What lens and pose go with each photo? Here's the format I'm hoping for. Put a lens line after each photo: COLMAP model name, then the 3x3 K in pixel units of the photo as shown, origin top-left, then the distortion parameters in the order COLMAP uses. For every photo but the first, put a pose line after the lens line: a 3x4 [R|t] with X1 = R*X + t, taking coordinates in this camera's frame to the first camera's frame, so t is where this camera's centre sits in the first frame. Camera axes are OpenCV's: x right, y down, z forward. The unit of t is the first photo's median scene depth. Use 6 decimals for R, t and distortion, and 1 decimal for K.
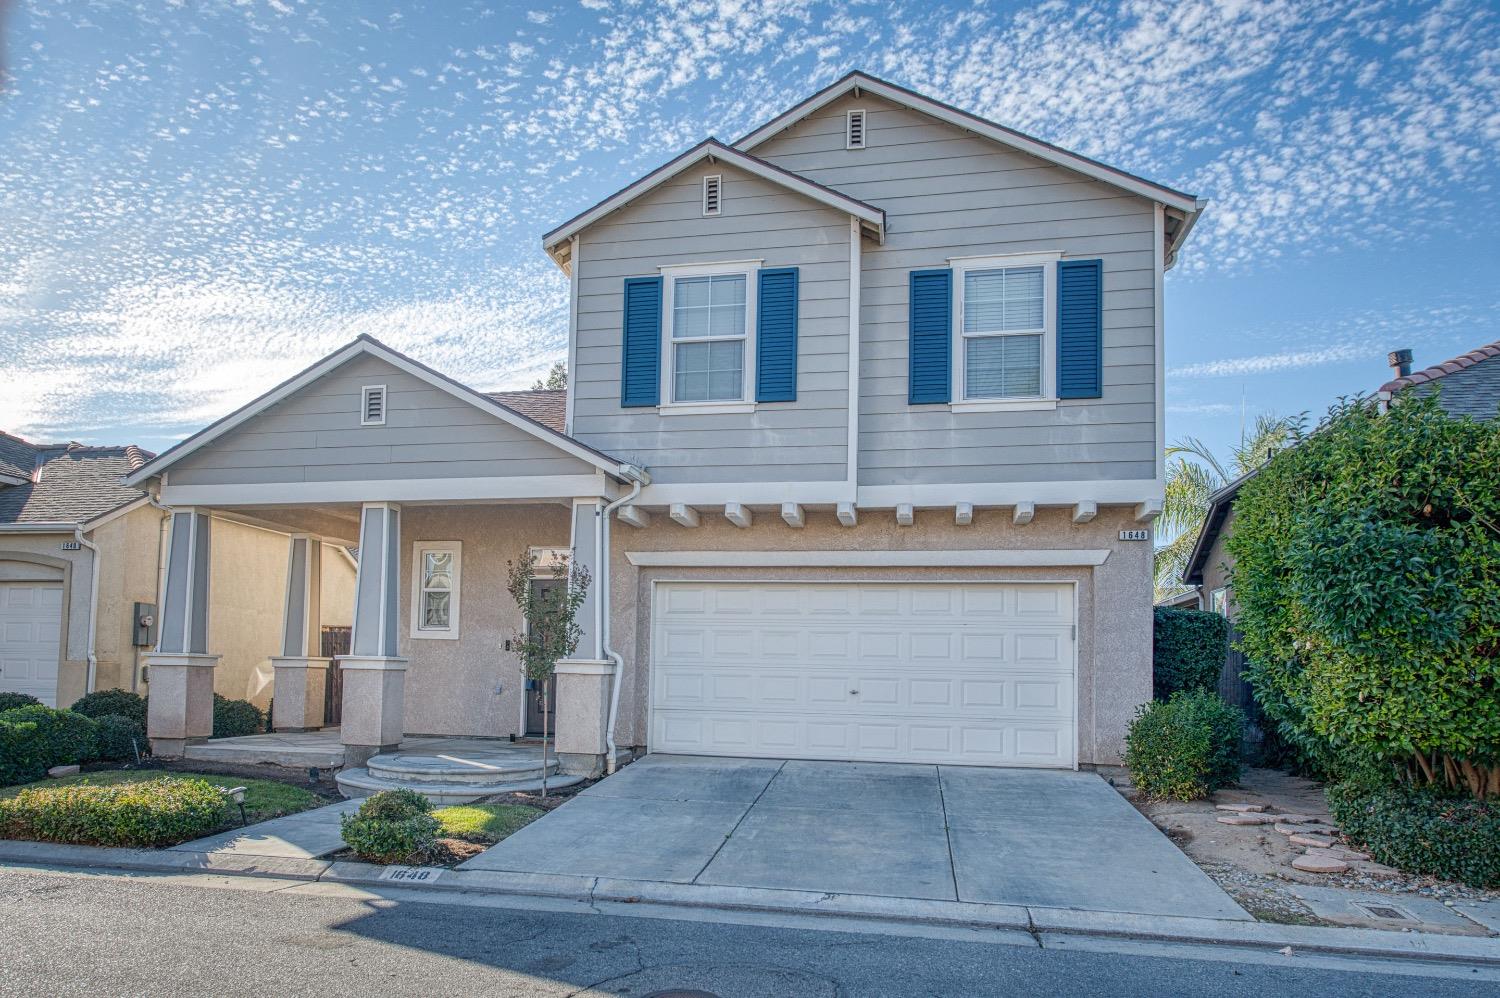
lens RADIAL K [[1069.5, 0, 750.3], [0, 1069.5, 502.9], [0, 0, 1]] dist [0.001890, 0.000506]
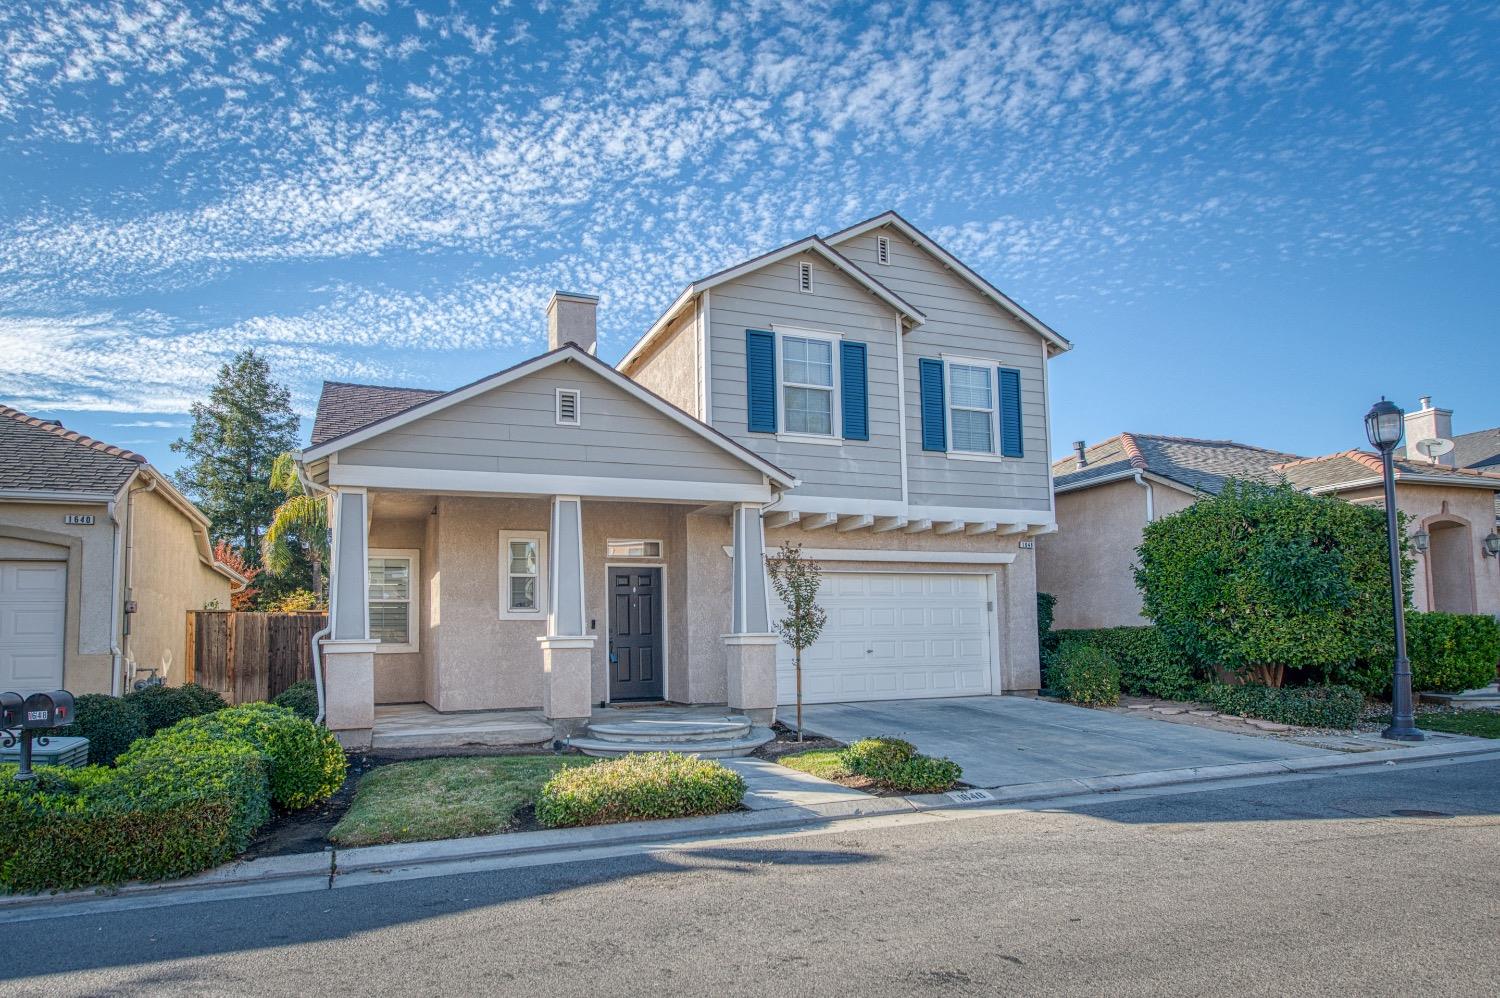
lens RADIAL K [[855.4, 0, 749.7], [0, 855.4, 497.0], [0, 0, 1]] dist [0.000967, 0.000128]
pose [[0.829093, 0.058310, 0.556062, -0.685340], [-0.053733, 0.998253, -0.024563, 0.012214], [-0.556523, -0.009514, 0.830778, 0.167386]]
